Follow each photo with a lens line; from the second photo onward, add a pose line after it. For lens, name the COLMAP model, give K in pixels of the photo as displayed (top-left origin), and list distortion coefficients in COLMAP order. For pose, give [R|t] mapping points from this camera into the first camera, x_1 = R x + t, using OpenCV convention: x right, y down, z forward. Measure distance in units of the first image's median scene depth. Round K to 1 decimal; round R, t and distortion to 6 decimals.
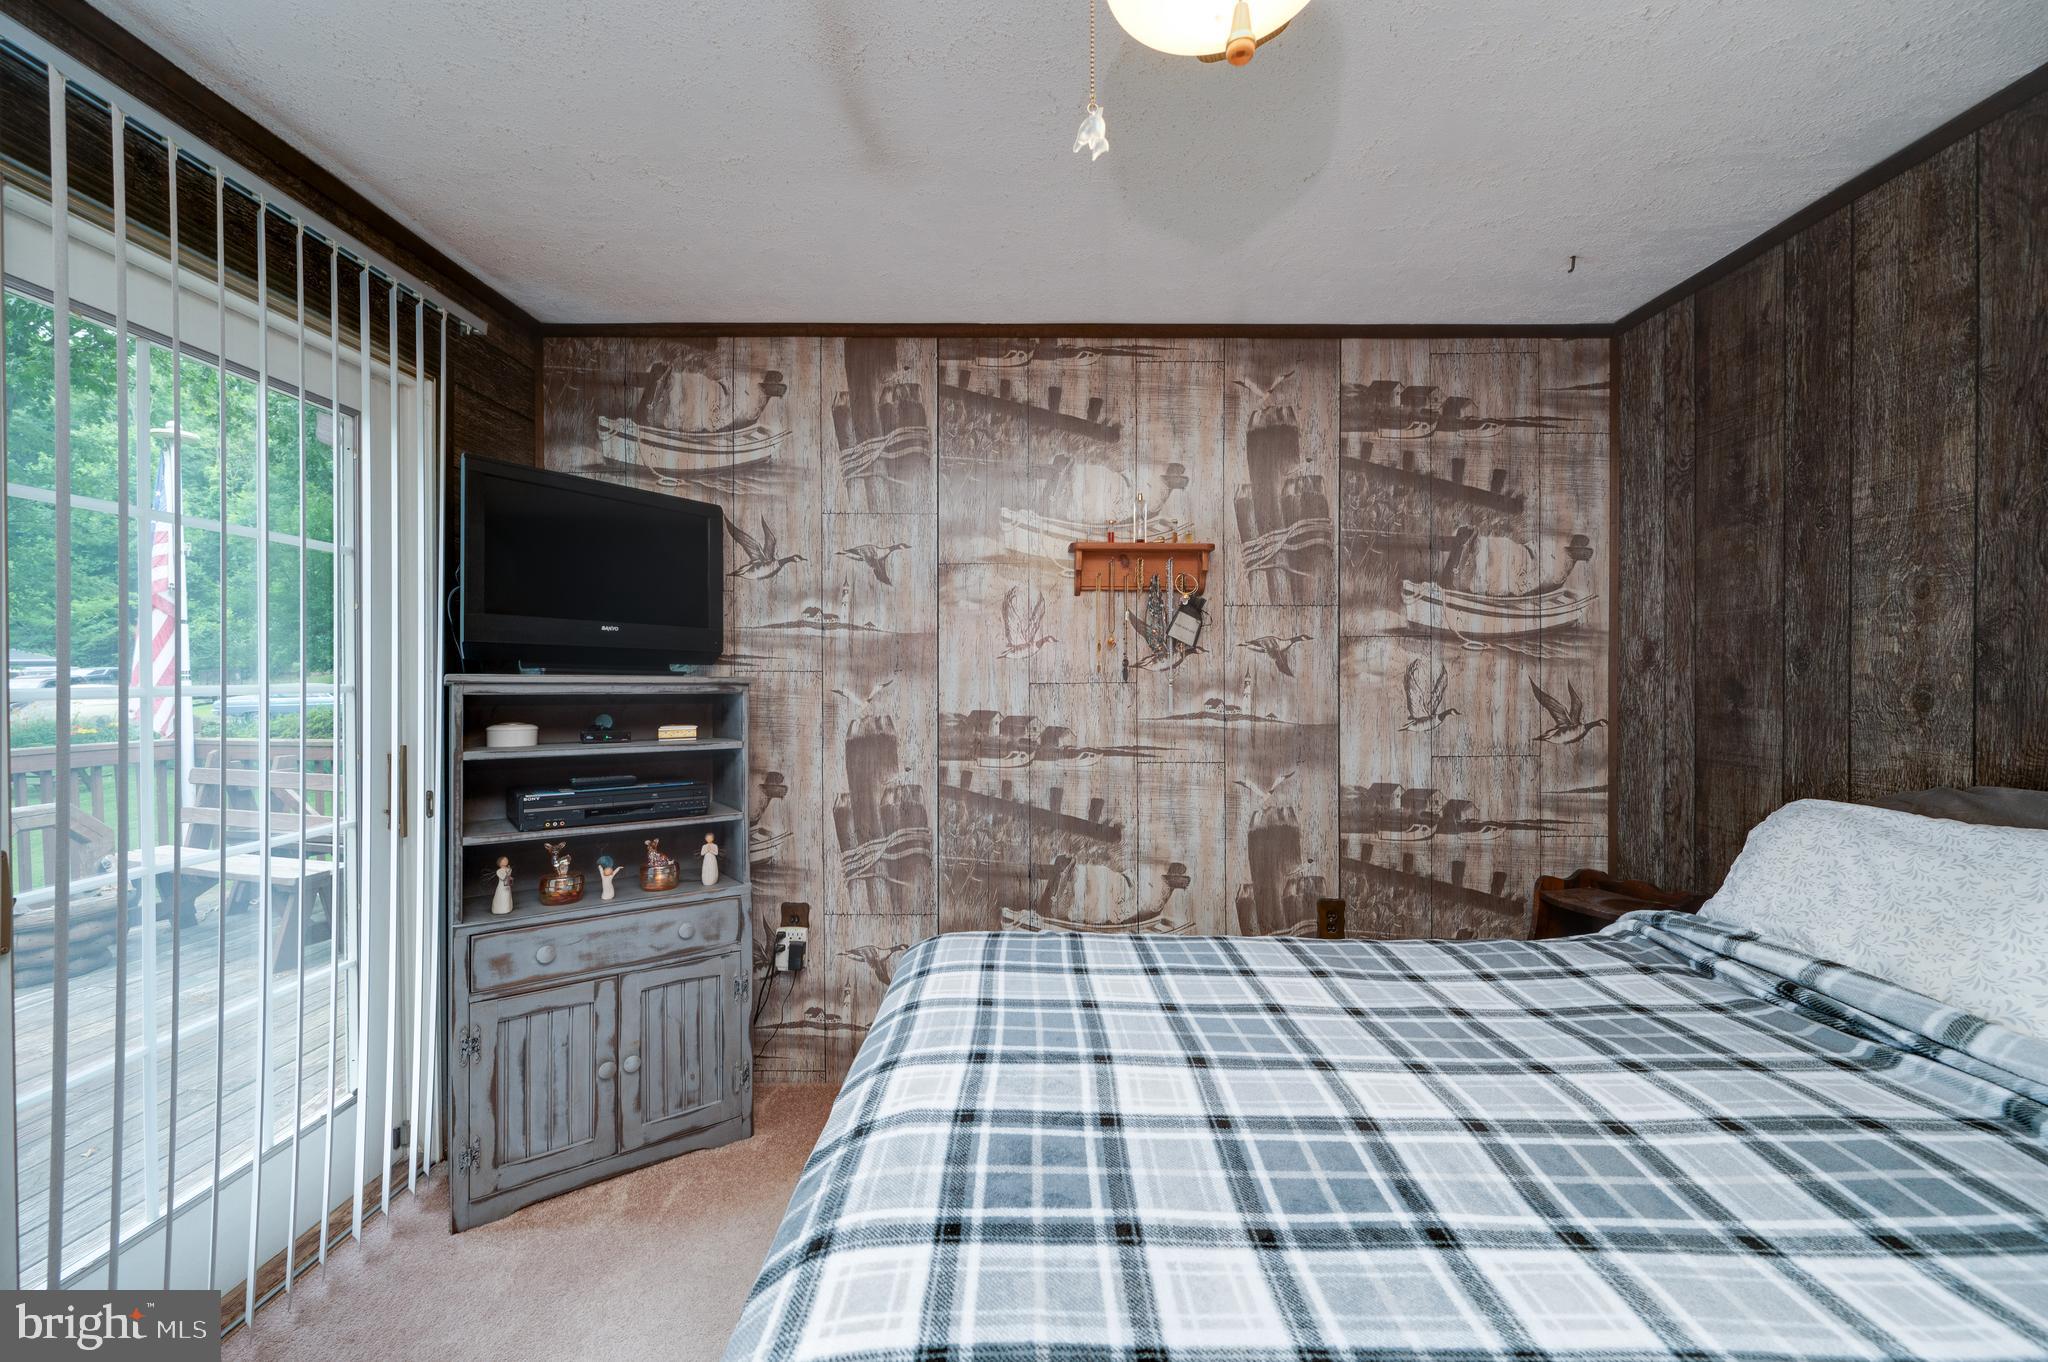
lens RADIAL K [[807.9, 0, 1045.1], [0, 807.9, 675.9], [0, 0, 1]] dist [-0.001084, 0.000087]
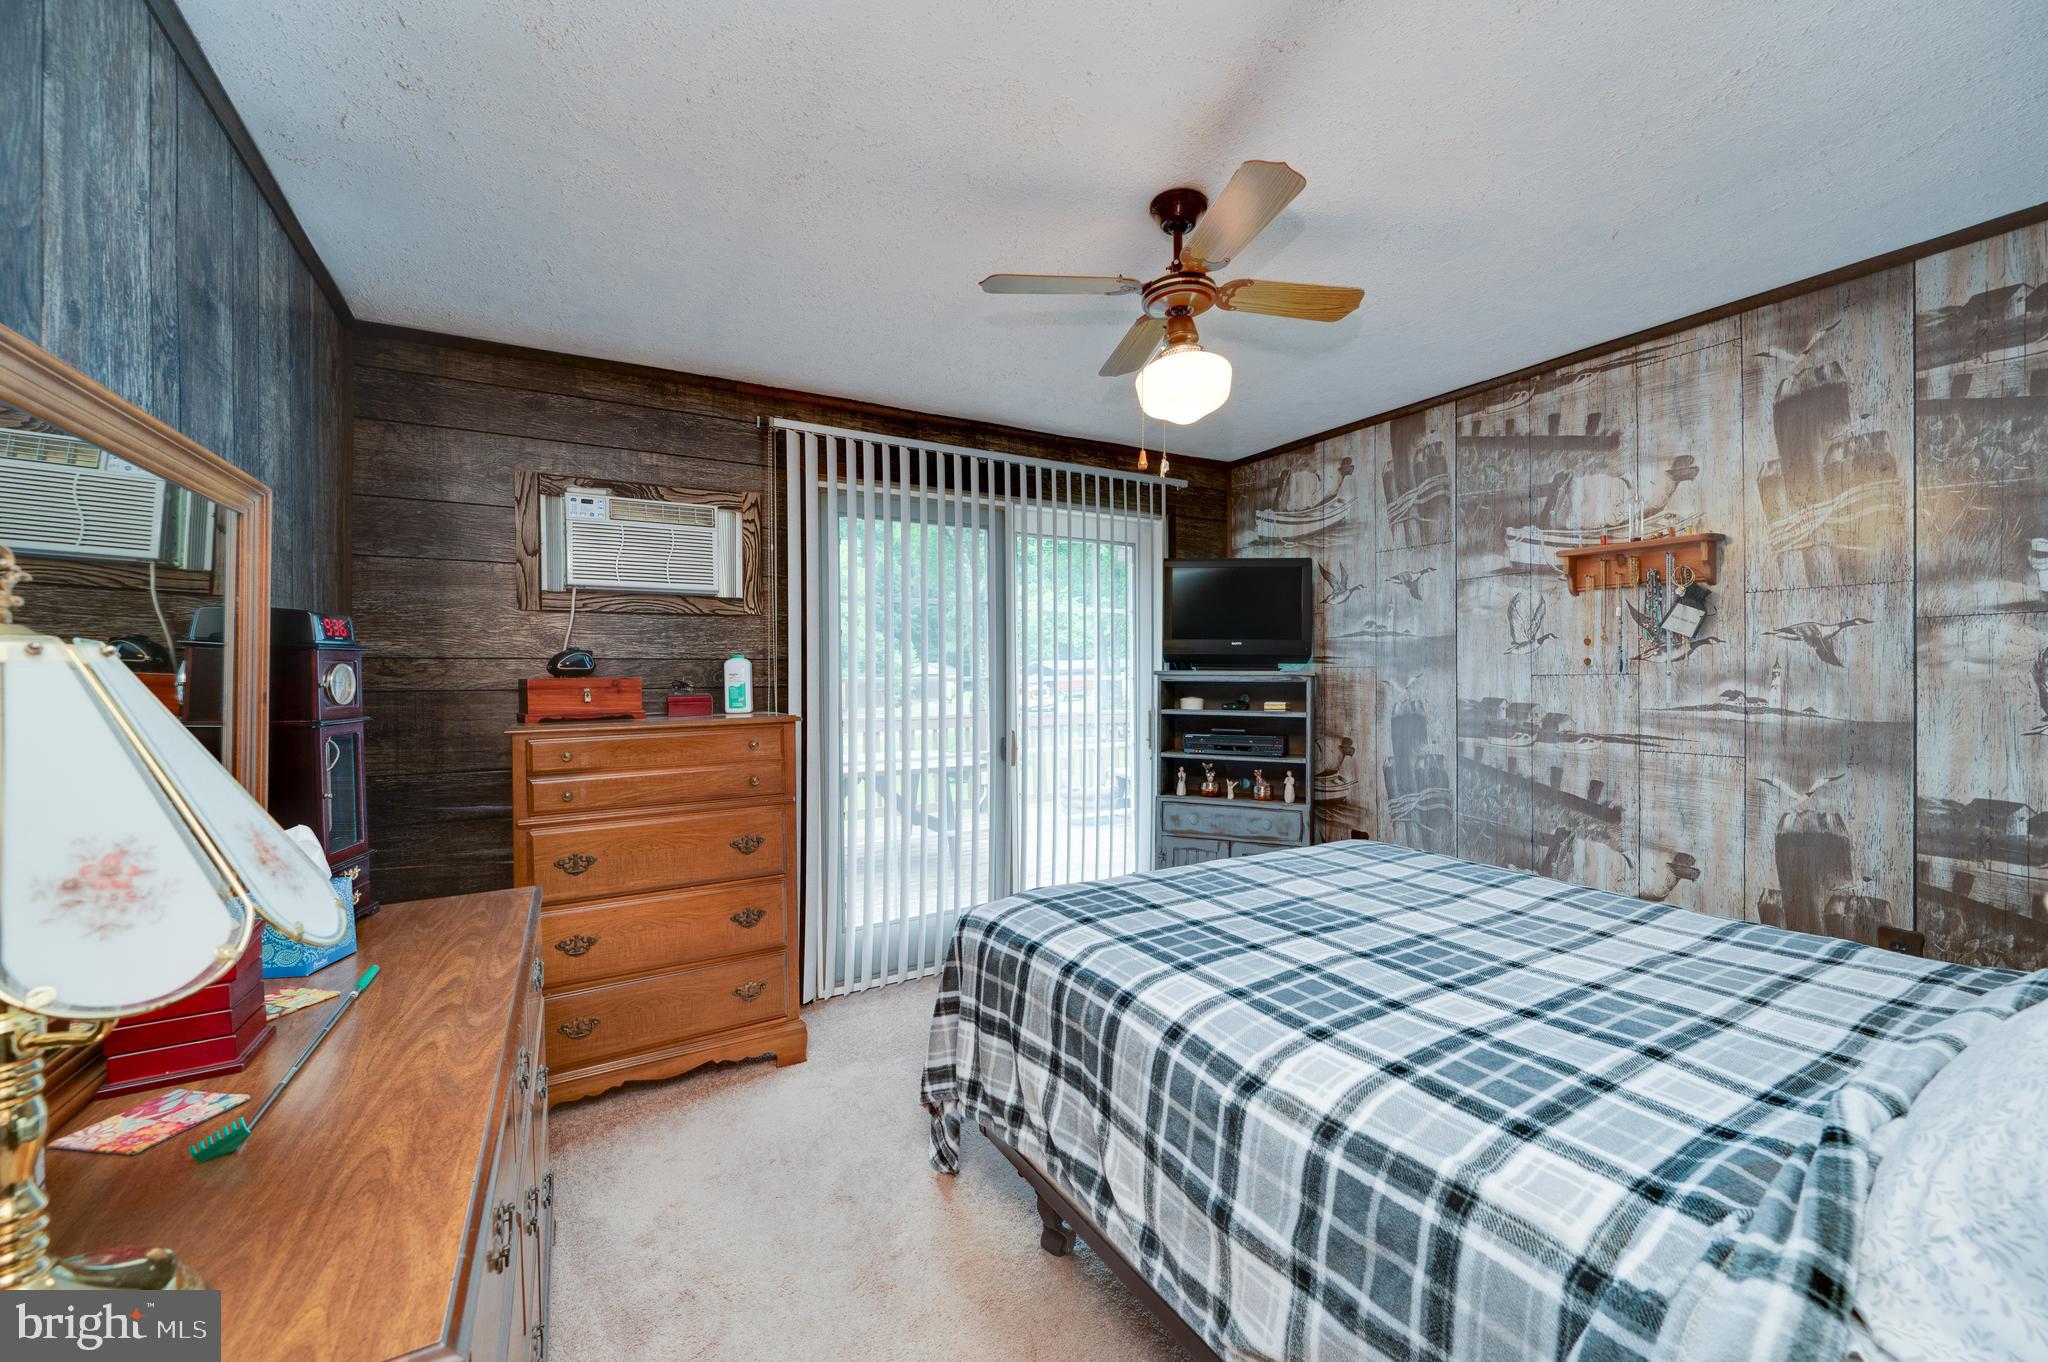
lens RADIAL K [[807.9, 0, 1010.5], [0, 807.9, 680.2], [0, 0, 1]] dist [-0.001084, 0.000087]
pose [[0.486413, 0.002580, -0.873725, 0.632775], [0.001826, 0.999990, 0.003970, 0.010595], [0.873727, -0.003527, 0.486404, -0.220230]]
